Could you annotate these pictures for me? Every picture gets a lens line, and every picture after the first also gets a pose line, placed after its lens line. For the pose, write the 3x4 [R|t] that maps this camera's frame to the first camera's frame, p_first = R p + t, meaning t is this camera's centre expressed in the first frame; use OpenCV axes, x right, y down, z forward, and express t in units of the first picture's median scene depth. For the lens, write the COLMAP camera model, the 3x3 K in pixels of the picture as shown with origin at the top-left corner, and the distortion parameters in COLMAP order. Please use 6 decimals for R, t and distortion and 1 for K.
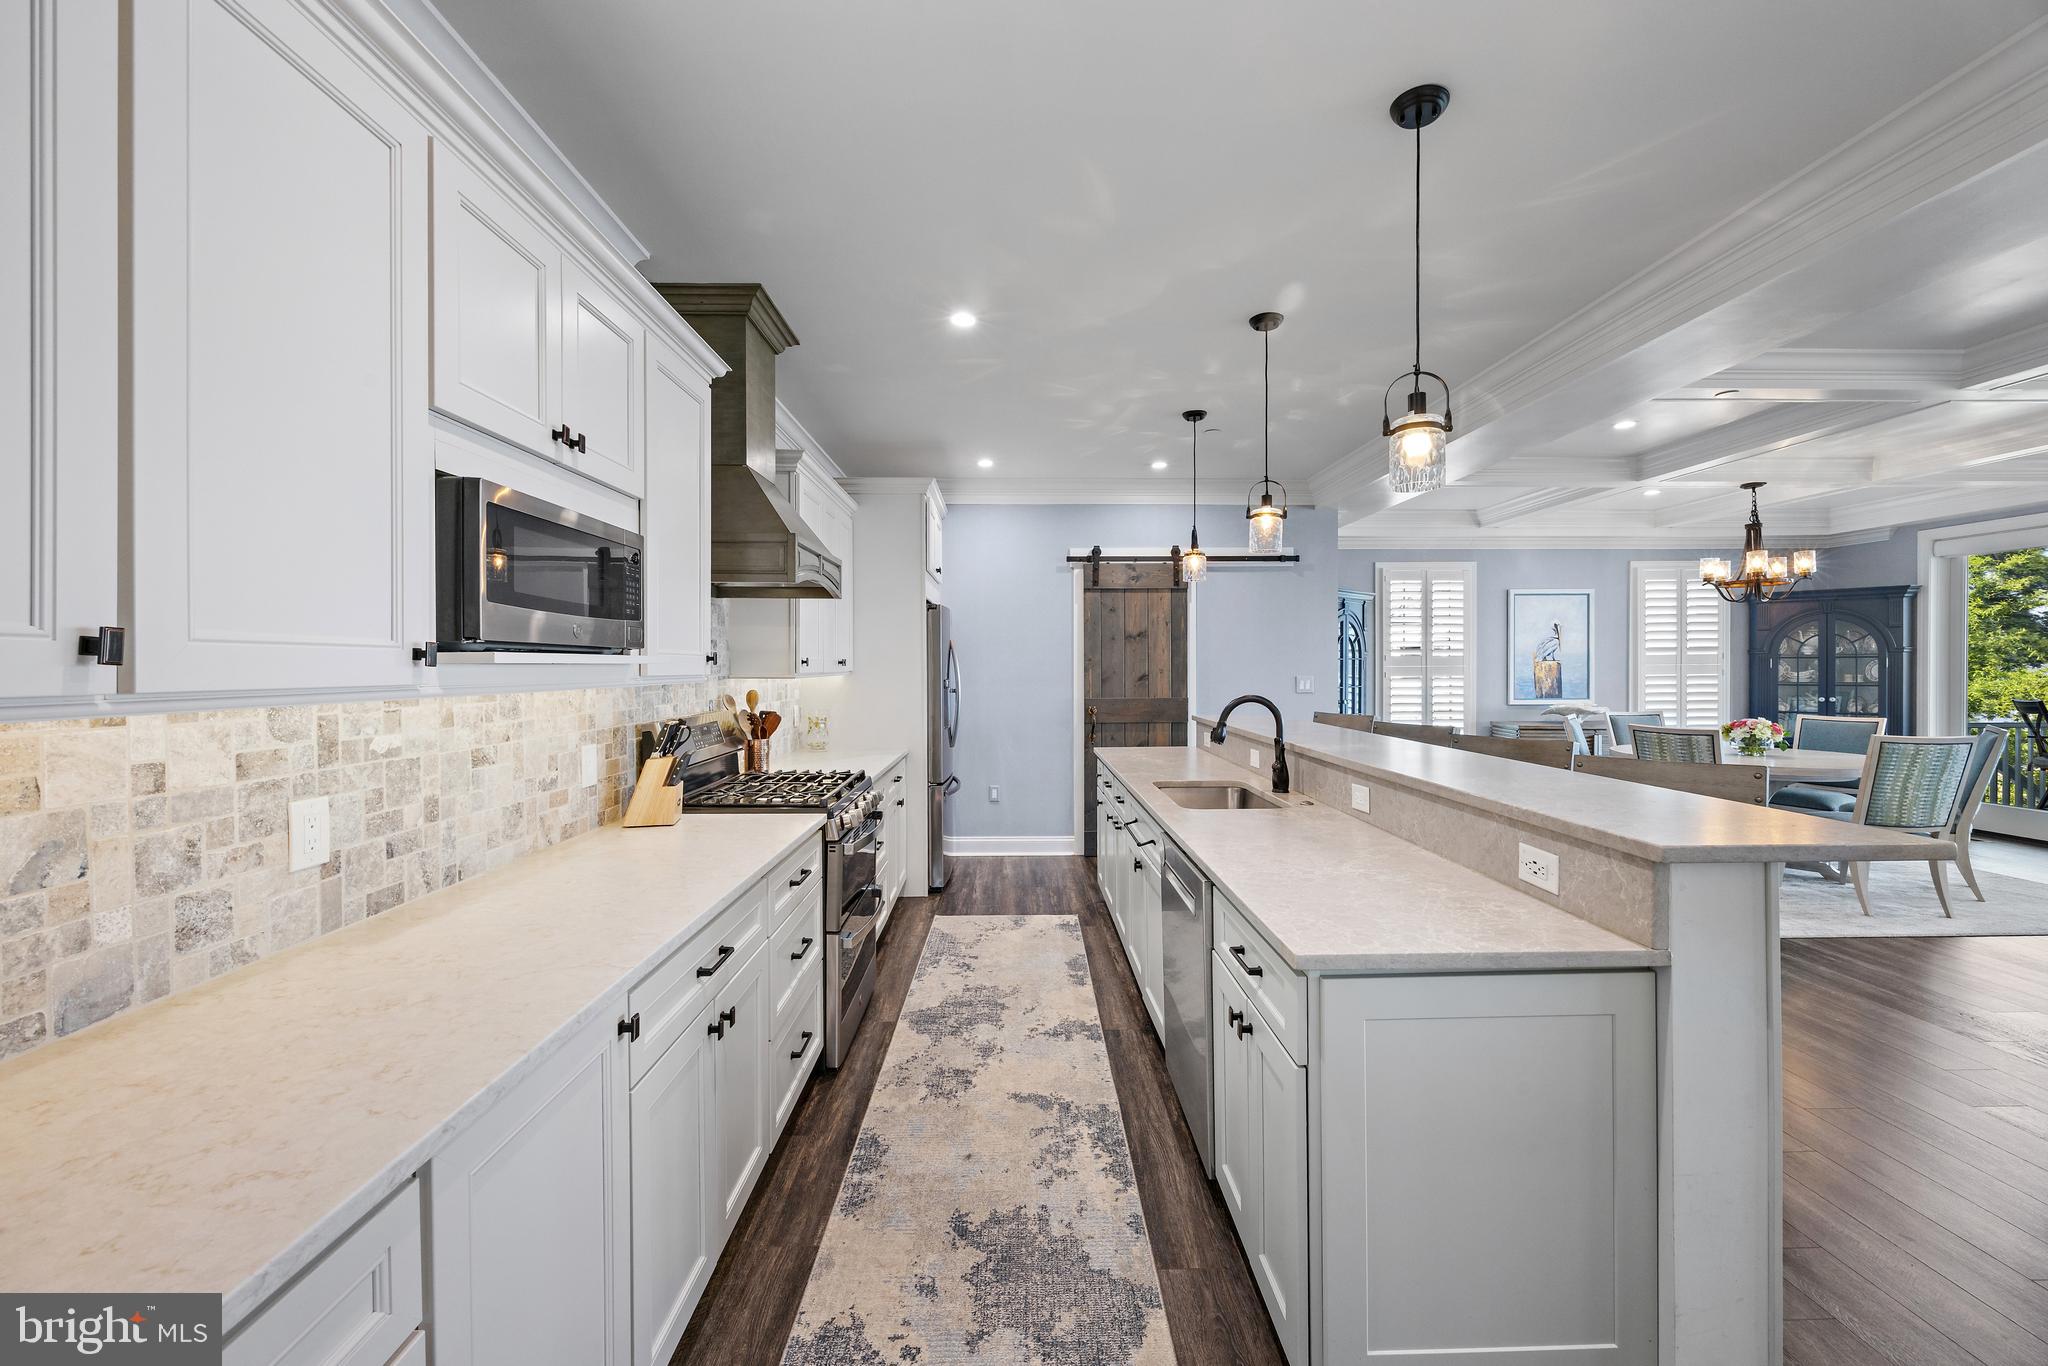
lens RADIAL K [[794.1, 0, 1040.0], [0, 794.1, 675.4], [0, 0, 1]] dist [-0.001285, -0.000399]
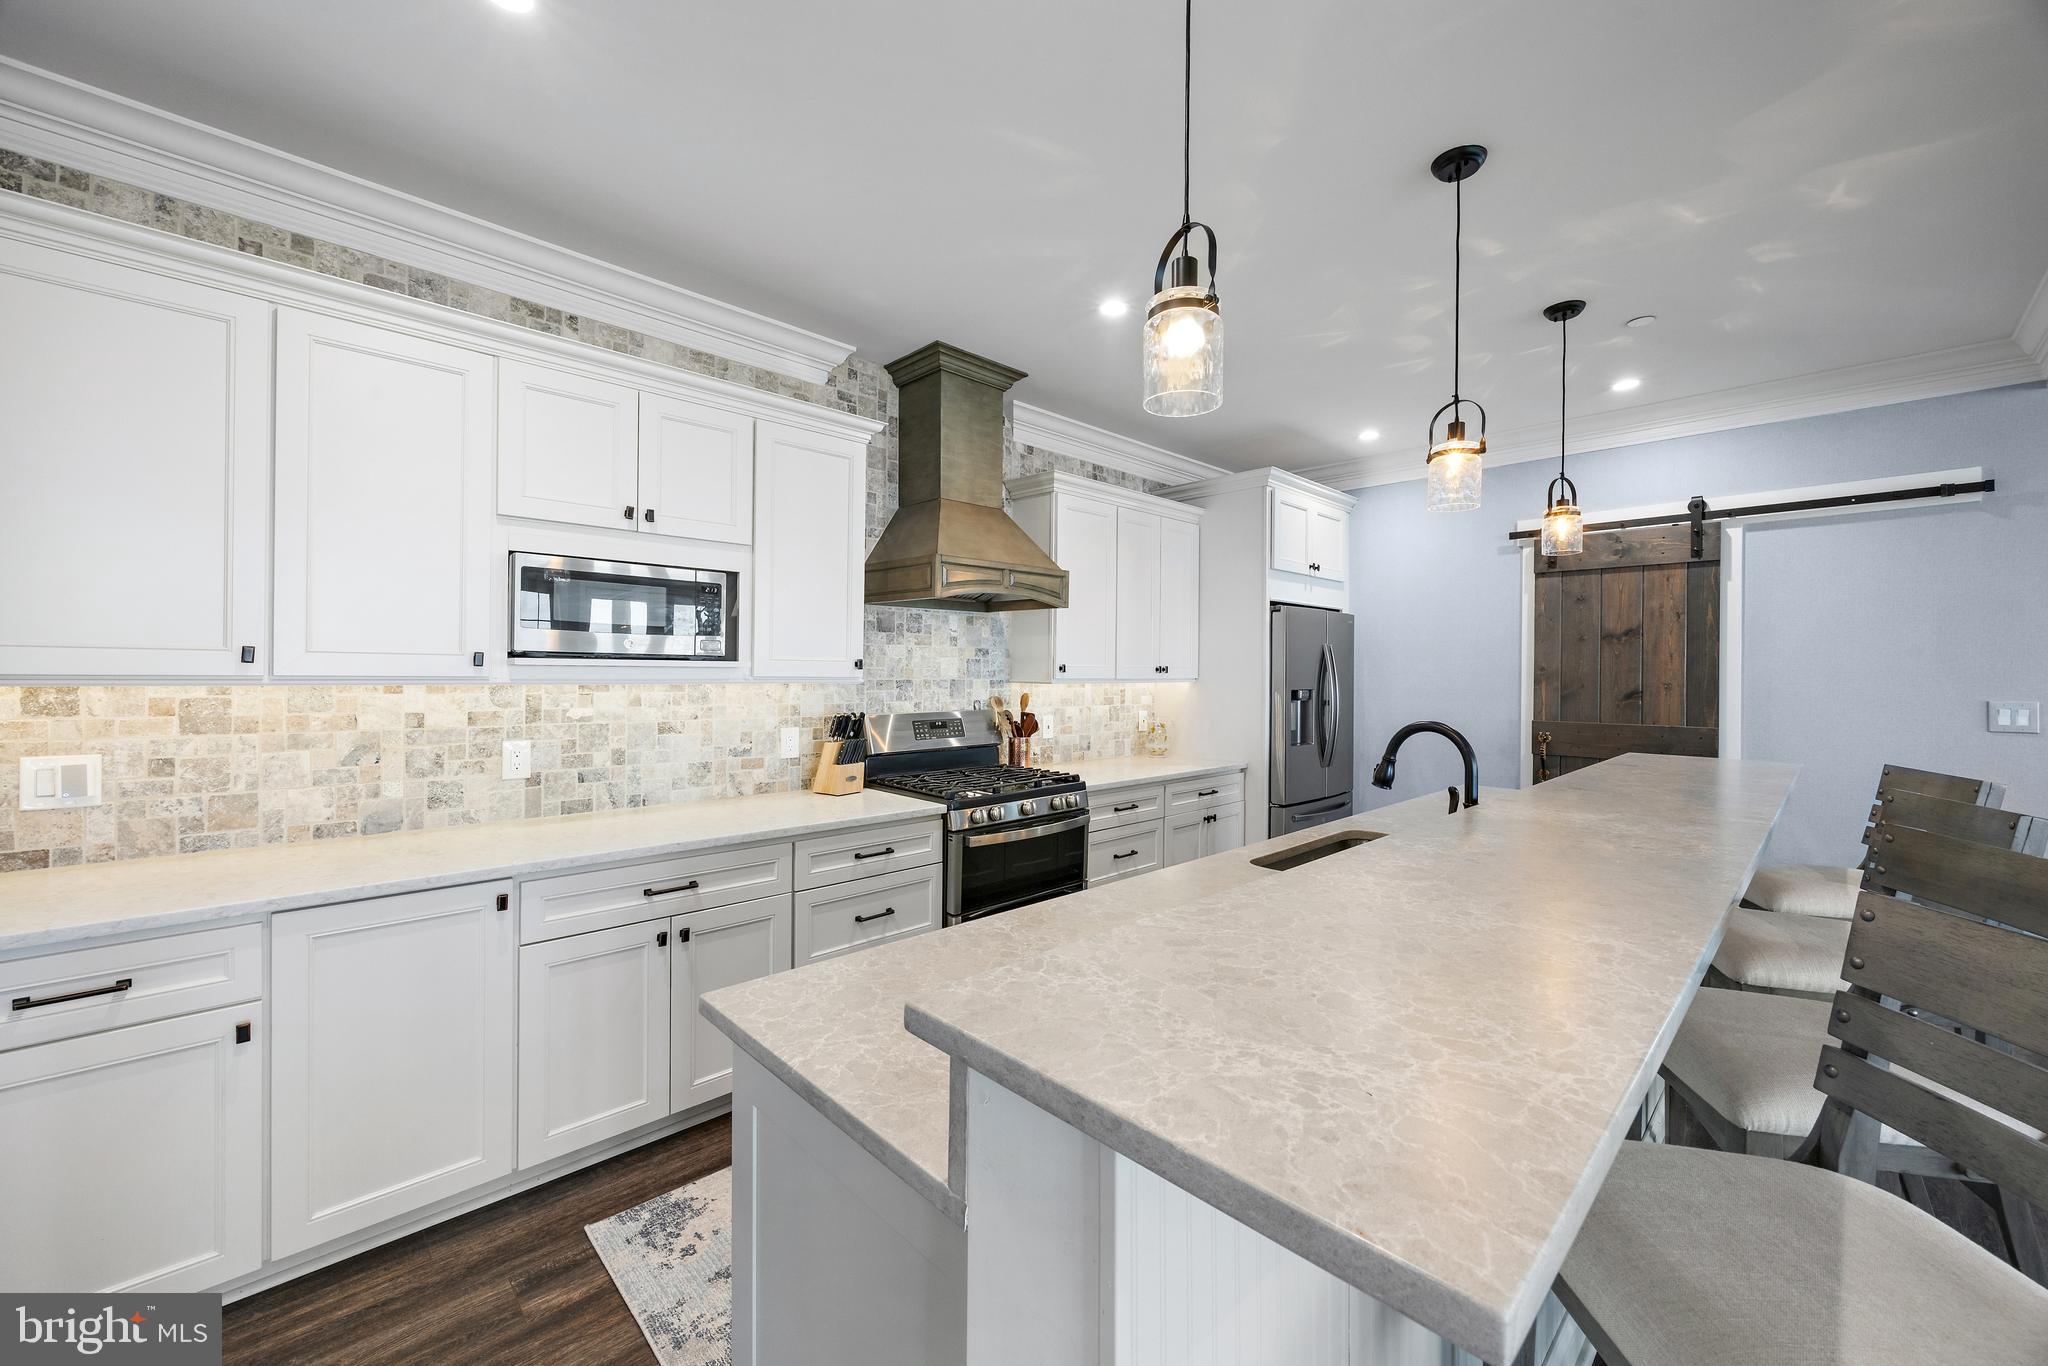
lens RADIAL K [[794.1, 0, 1014.8], [0, 794.1, 672.4], [0, 0, 1]] dist [-0.001285, -0.000399]
pose [[0.676419, 0.010441, -0.736443, 0.932392], [-0.021003, 0.999766, -0.005118, -0.009946], [0.736218, 0.018929, 0.676480, 0.493993]]
